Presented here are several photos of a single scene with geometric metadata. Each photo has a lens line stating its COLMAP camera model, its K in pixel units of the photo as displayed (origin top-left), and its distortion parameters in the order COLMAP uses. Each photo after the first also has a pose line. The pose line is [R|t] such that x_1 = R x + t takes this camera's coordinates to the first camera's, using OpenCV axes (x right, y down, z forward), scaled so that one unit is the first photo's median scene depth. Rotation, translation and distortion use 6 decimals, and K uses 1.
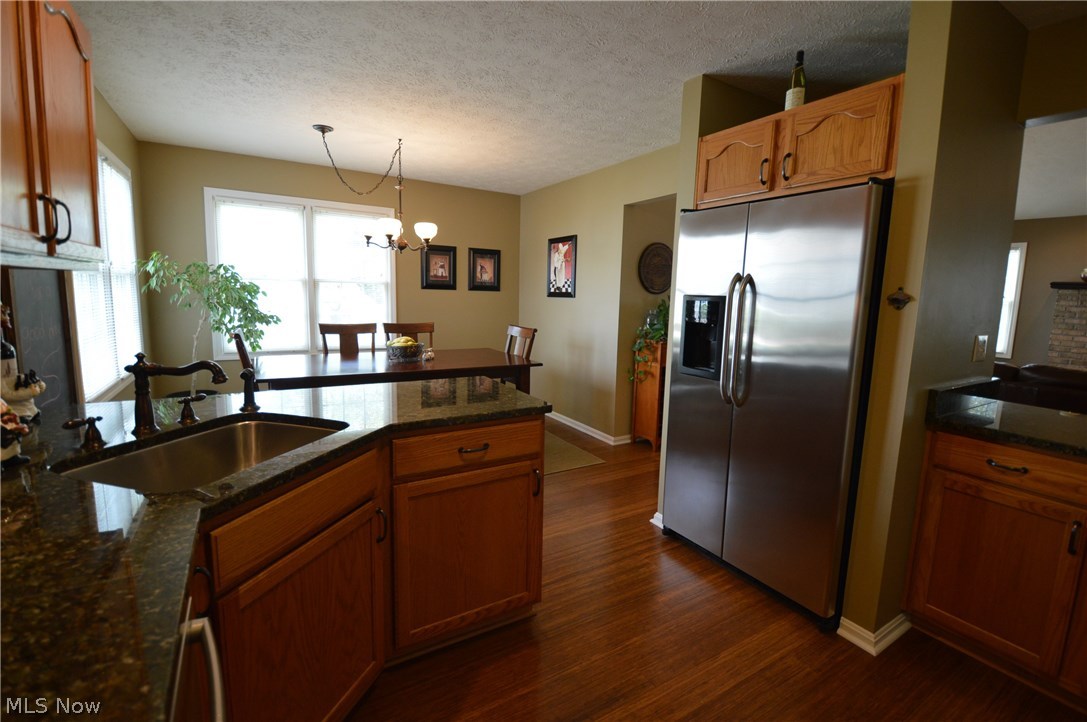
lens RADIAL K [[480.7, 0, 545.1], [0, 480.7, 357.7], [0, 0, 1]] dist [0.015818, -0.021273]
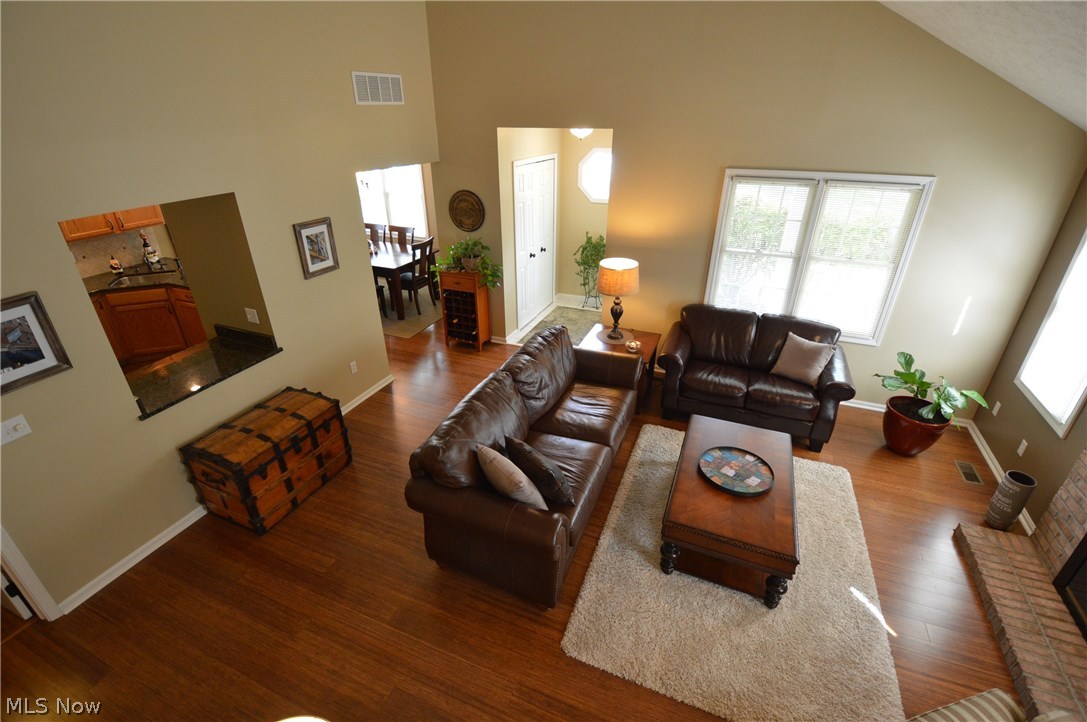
lens RADIAL K [[480.7, 0, 543.2], [0, 480.7, 356.8], [0, 0, 1]] dist [0.015818, -0.021273]
pose [[0.590068, 0.340955, -0.731826, 2.319884], [-0.092176, 0.928974, 0.358485, -0.499139], [0.802074, -0.144074, 0.579586, 0.630250]]
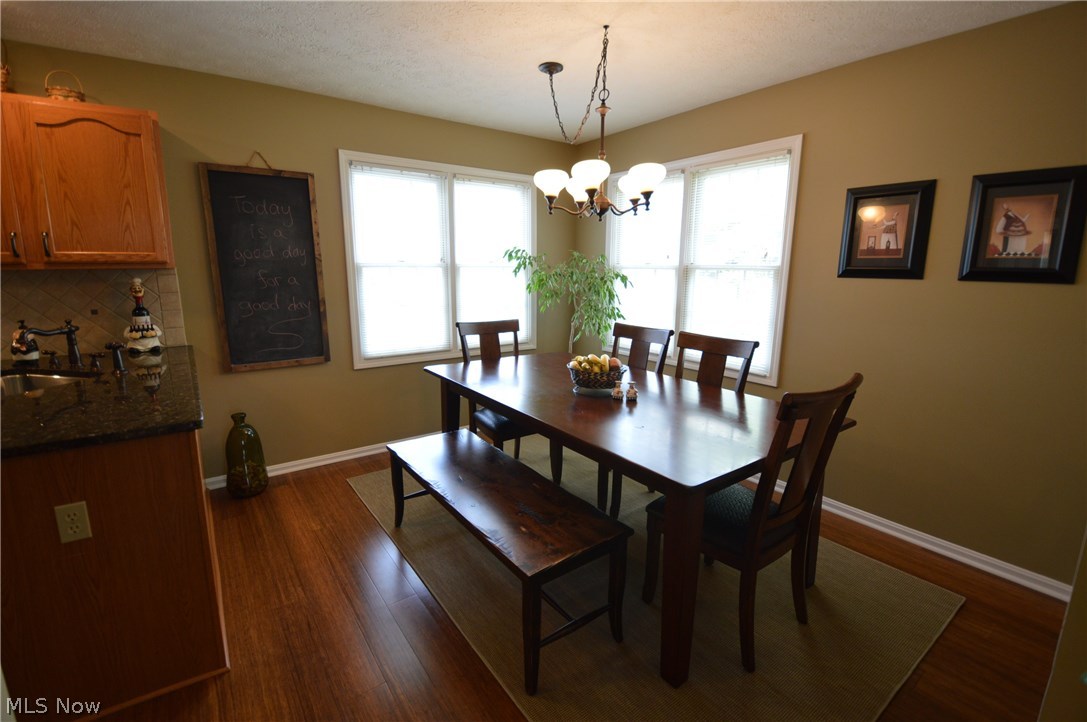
lens RADIAL K [[480.7, 0, 542.2], [0, 480.7, 358.1], [0, 0, 1]] dist [0.015818, -0.021273]
pose [[0.086021, 0.161273, -0.983154, 0.470460], [-0.138220, 0.979201, 0.148531, -0.177221], [0.986659, 0.123115, 0.106523, 1.249210]]
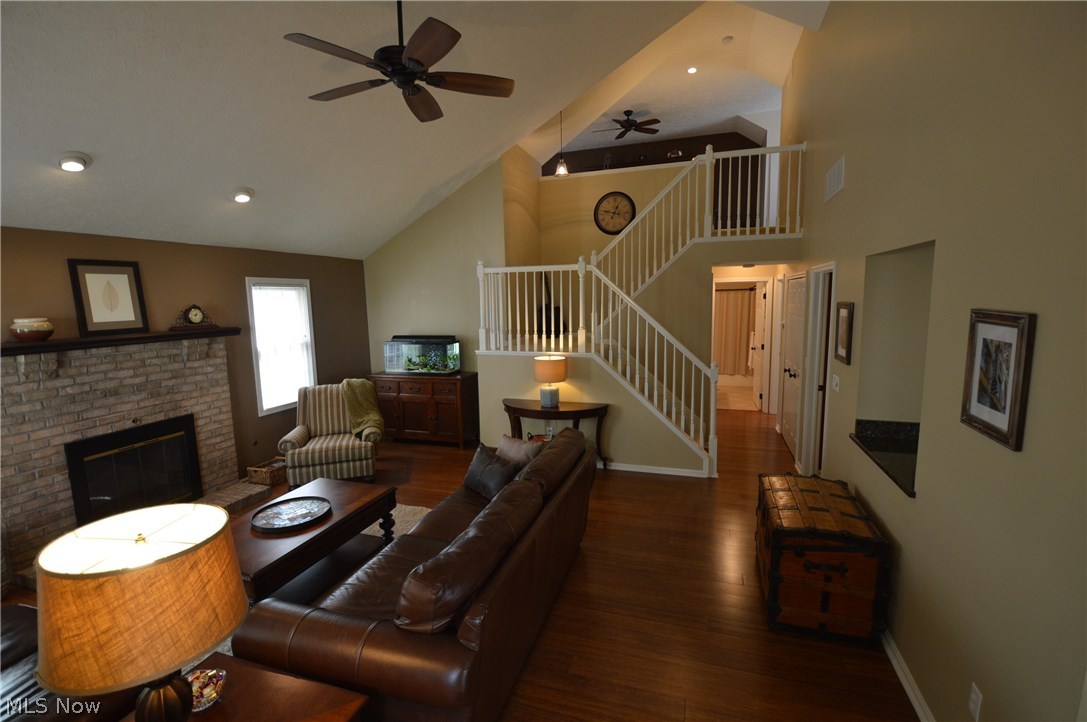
lens RADIAL K [[480.7, 0, 545.3], [0, 480.7, 358.8], [0, 0, 1]] dist [0.015818, -0.021273]
pose [[-0.649477, -0.112327, 0.752039, 0.572797], [0.102986, 0.966920, 0.233364, -0.437652], [-0.753375, 0.229014, -0.616424, 1.835028]]
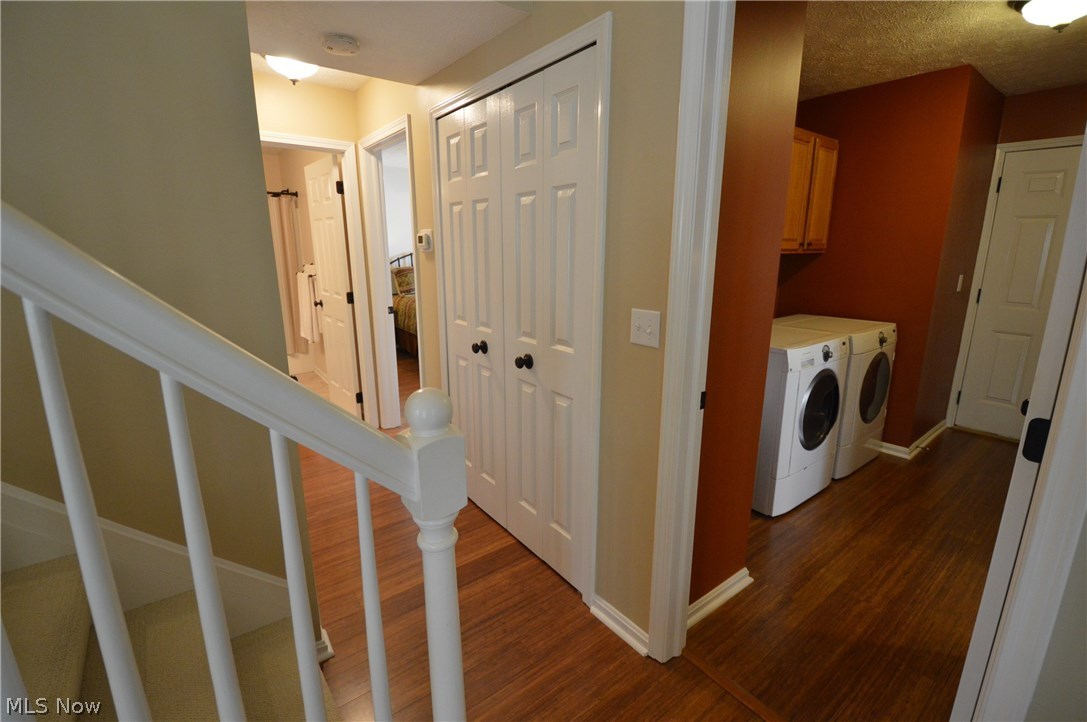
lens RADIAL K [[480.7, 0, 547.9], [0, 480.7, 355.1], [0, 0, 1]] dist [0.015818, -0.021273]
pose [[-0.993075, -0.005140, -0.117366, 1.508506], [-0.045400, 0.938218, 0.343053, -0.040797], [0.108352, 0.346006, -0.931955, 0.456032]]
